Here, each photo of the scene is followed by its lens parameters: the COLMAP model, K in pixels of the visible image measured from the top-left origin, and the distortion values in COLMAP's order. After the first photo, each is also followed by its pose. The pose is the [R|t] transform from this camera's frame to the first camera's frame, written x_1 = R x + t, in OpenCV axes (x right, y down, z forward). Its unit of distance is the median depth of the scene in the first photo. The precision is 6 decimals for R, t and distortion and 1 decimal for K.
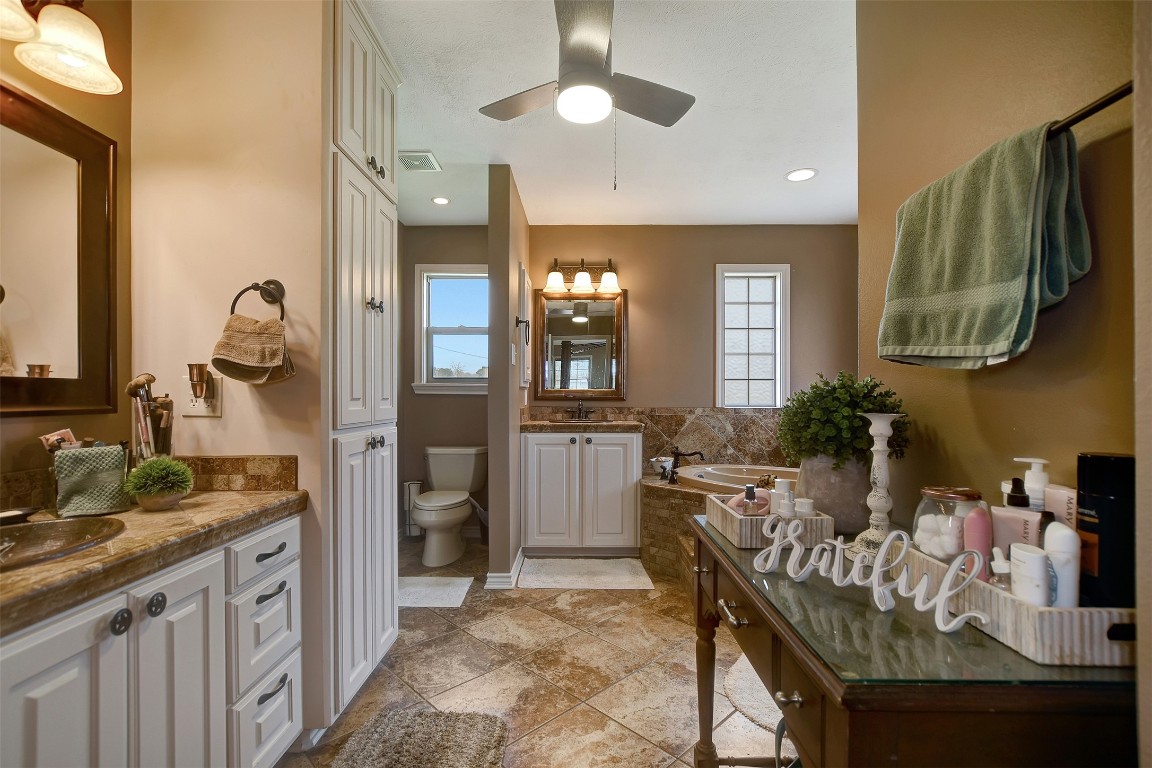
lens RADIAL K [[521.0, 0, 574.9], [0, 521.0, 407.5], [0, 0, 1]] dist [-0.008473, 0.000189]
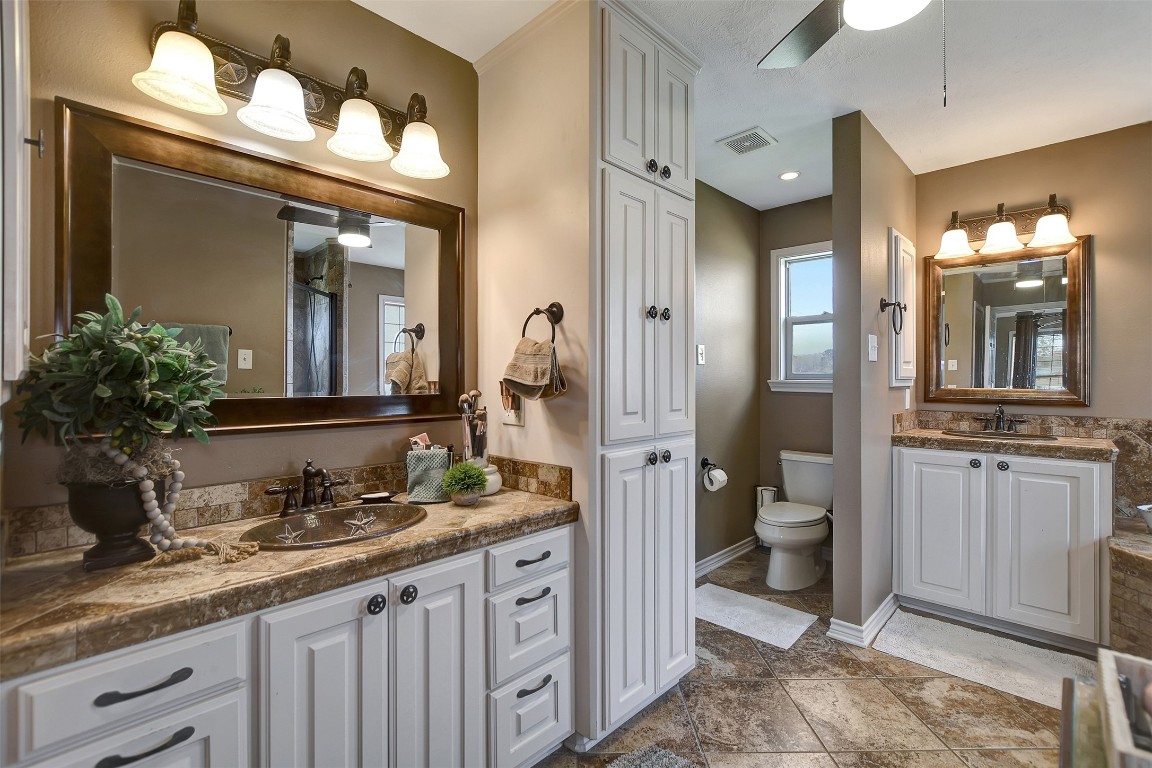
lens RADIAL K [[523.4, 0, 572.0], [0, 523.4, 385.5], [0, 0, 1]] dist [-0.010861, 0.000493]
pose [[0.722628, 0.005654, -0.691214, 0.192492], [-0.014227, 0.999876, -0.006695, -0.065437], [0.691091, 0.014672, 0.722619, 0.235782]]
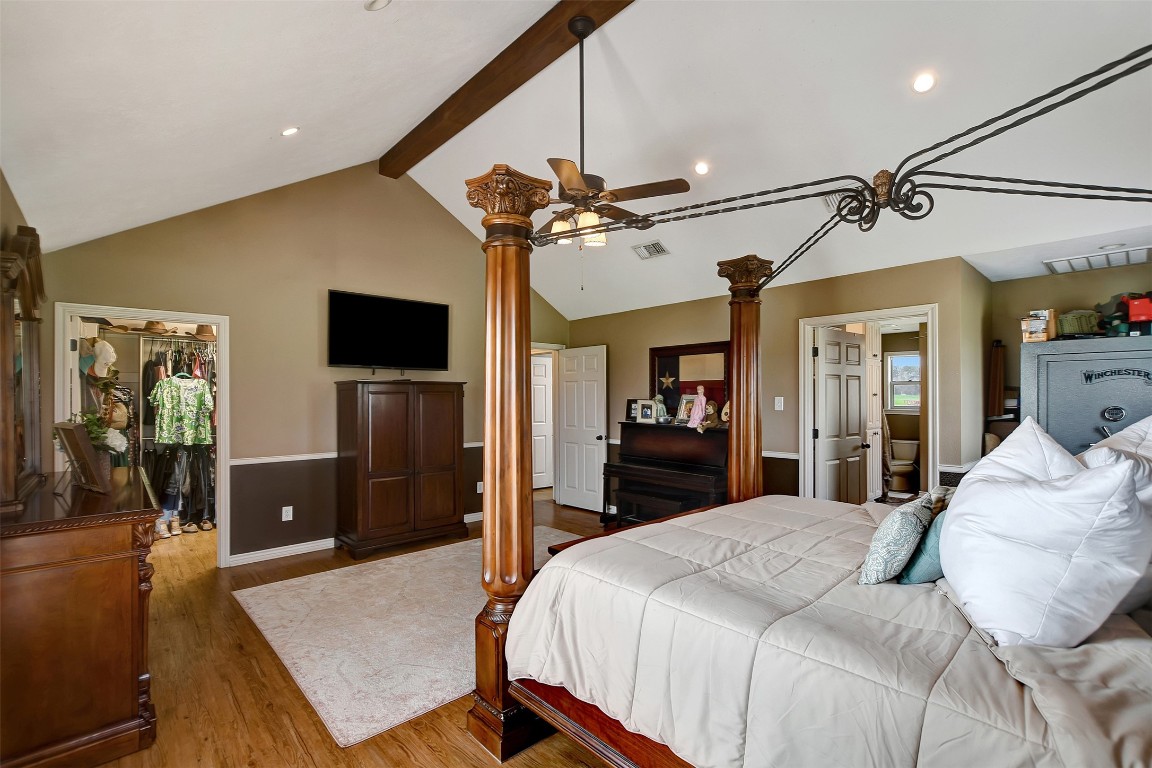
lens RADIAL K [[523.4, 0, 572.0], [0, 523.4, 385.5], [0, 0, 1]] dist [-0.010861, 0.000493]
pose [[0.680587, -0.023403, -0.732294, 0.913284], [-0.014390, 0.998870, -0.045297, -0.076525], [0.732526, 0.041366, 0.679481, -3.296640]]
